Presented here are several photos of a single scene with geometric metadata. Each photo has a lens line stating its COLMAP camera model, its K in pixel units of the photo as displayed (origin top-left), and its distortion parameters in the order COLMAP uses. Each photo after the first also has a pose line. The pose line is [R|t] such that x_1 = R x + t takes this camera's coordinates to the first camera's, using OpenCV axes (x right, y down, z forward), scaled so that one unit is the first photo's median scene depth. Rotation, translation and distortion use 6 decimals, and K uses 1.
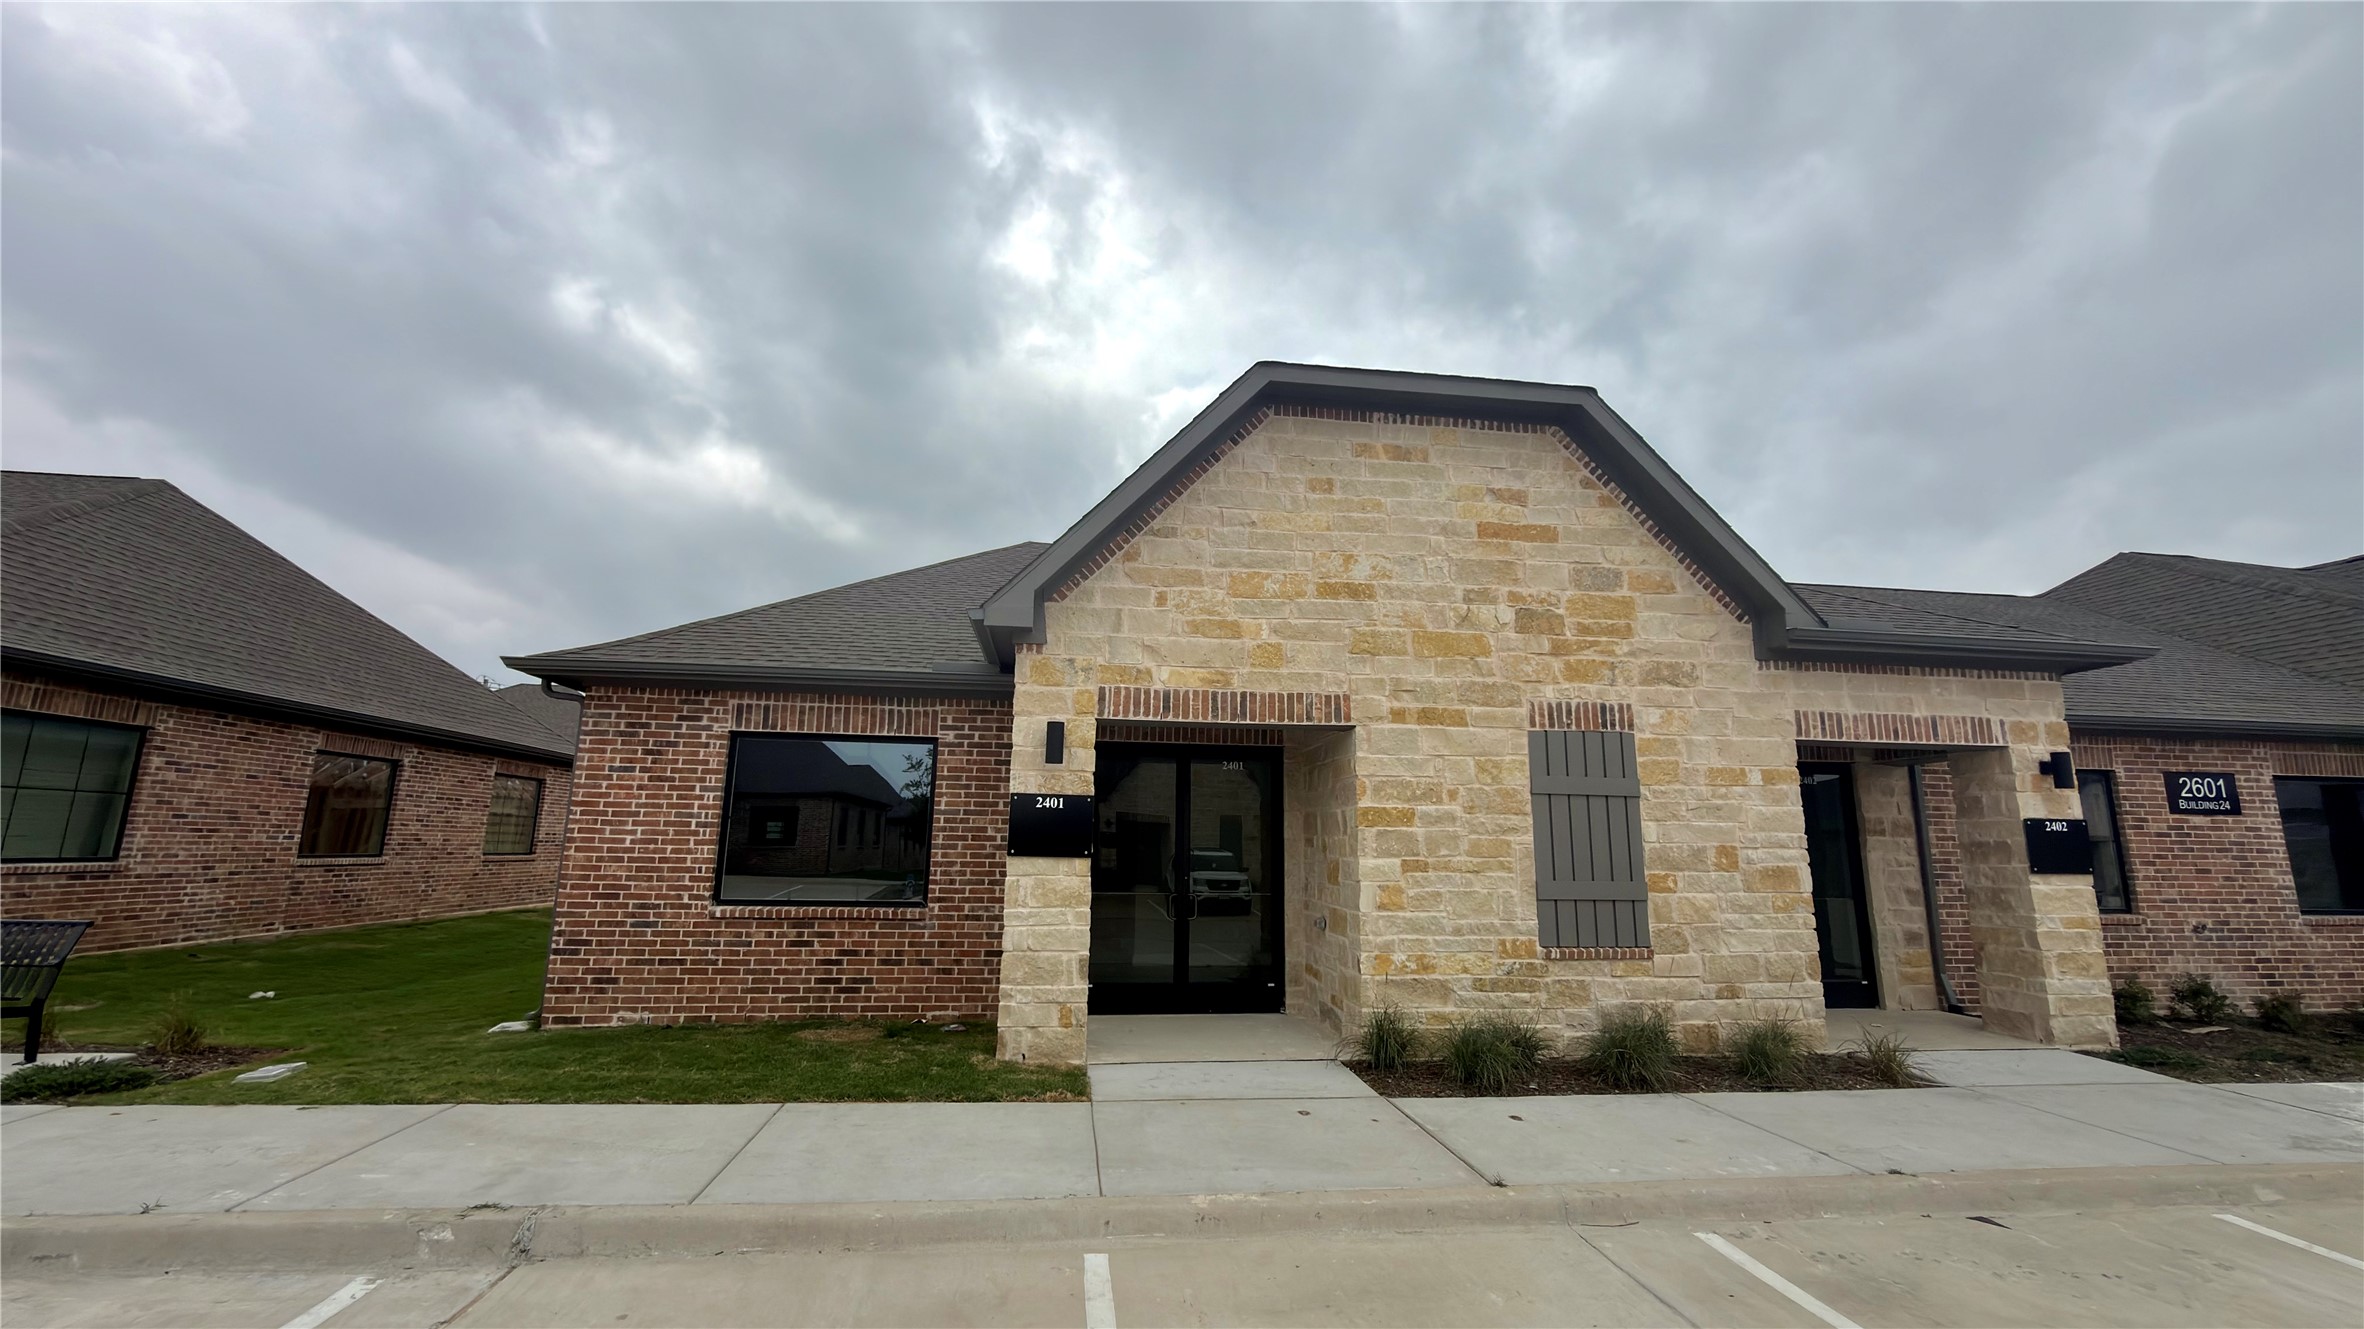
lens RADIAL K [[957.1, 0, 1182.0], [0, 957.1, 664.5], [0, 0, 1]] dist [0.000616, 0.000341]
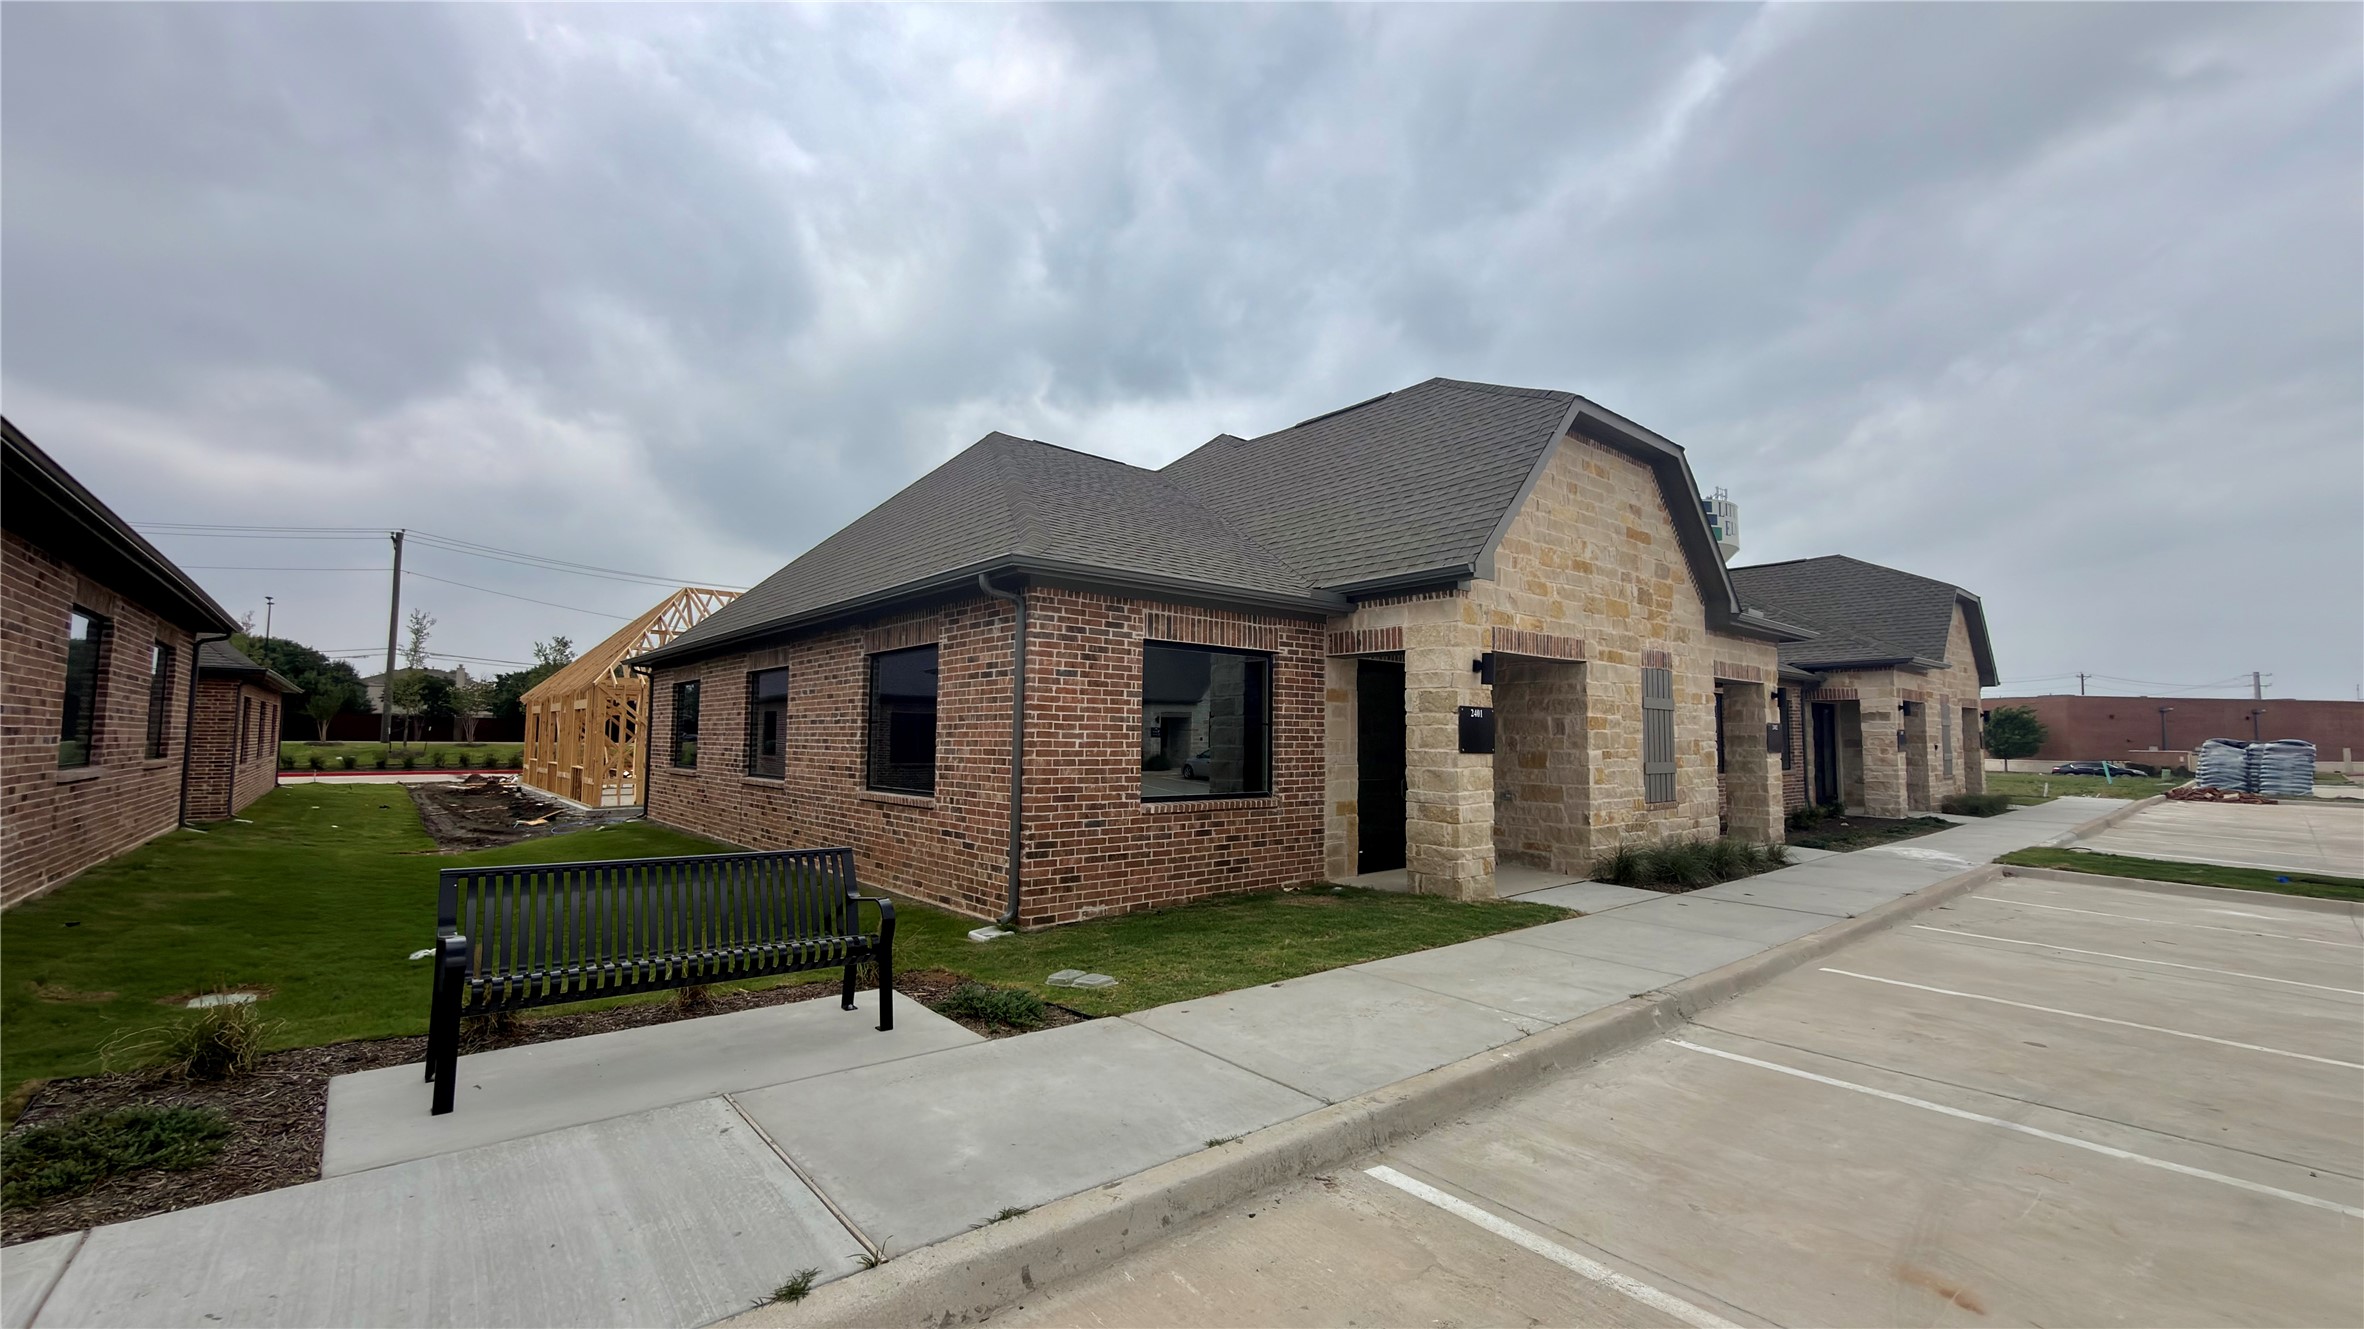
lens RADIAL K [[972.1, 0, 1163.1], [0, 972.1, 668.4], [0, 0, 1]] dist [-0.000681, 0.000026]
pose [[0.830557, 0.031081, 0.556066, -1.148596], [-0.099687, 0.990614, 0.093526, 0.000046], [-0.547940, -0.133111, 0.825859, 0.122530]]
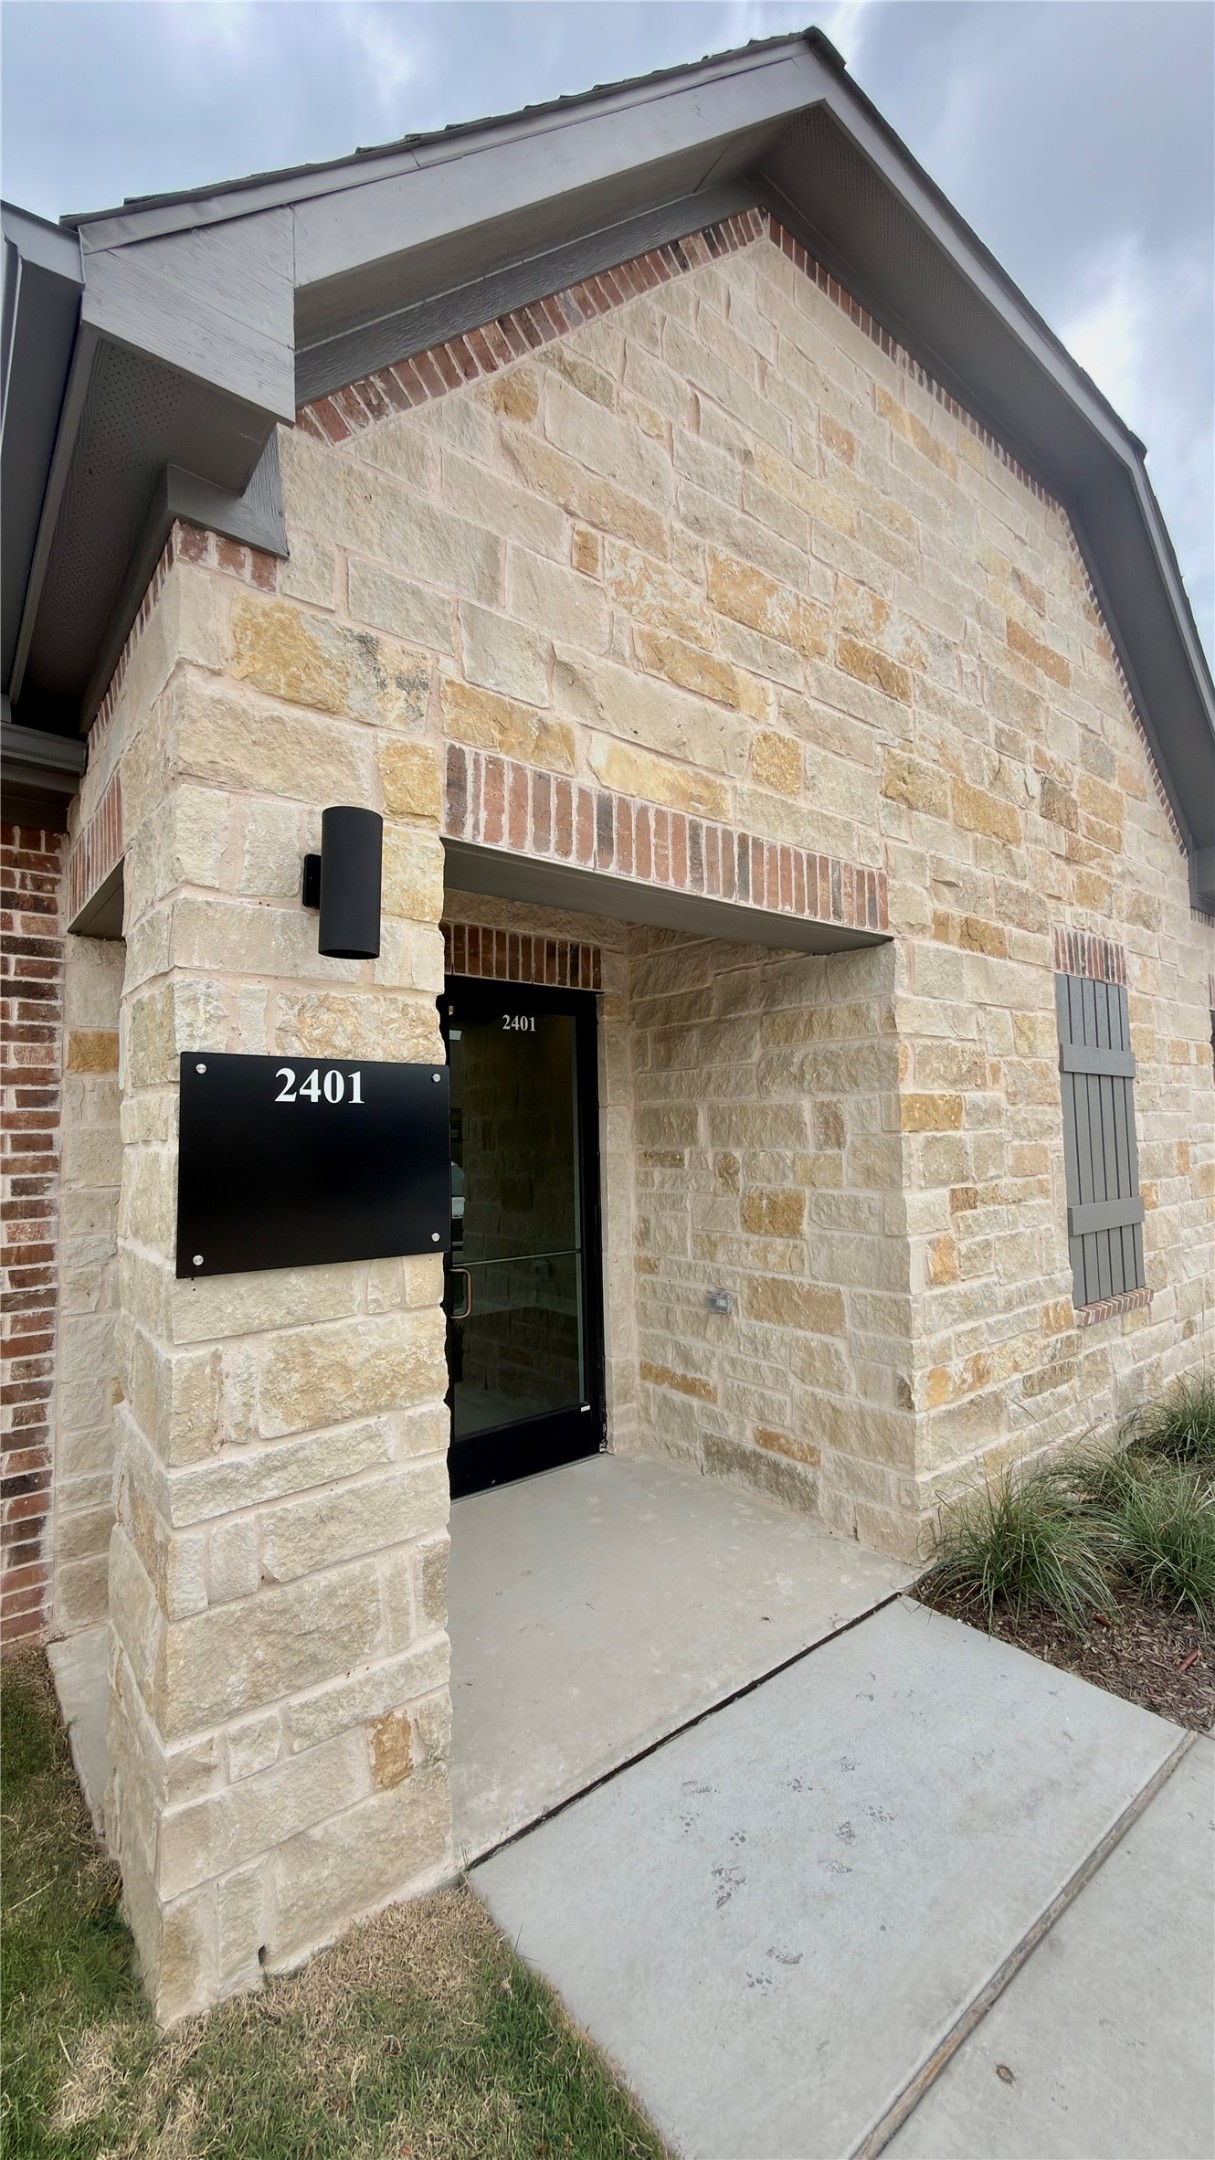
lens RADIAL K [[855.0, 0, 596.8], [0, 855.0, 1082.7], [0, 0, 1]] dist [-0.001812, 0.000036]
pose [[0.851346, -0.000497, 0.524604, -0.188820], [-0.064277, 0.992366, 0.105252, 0.100022], [-0.520652, -0.123326, 0.844815, 0.666975]]
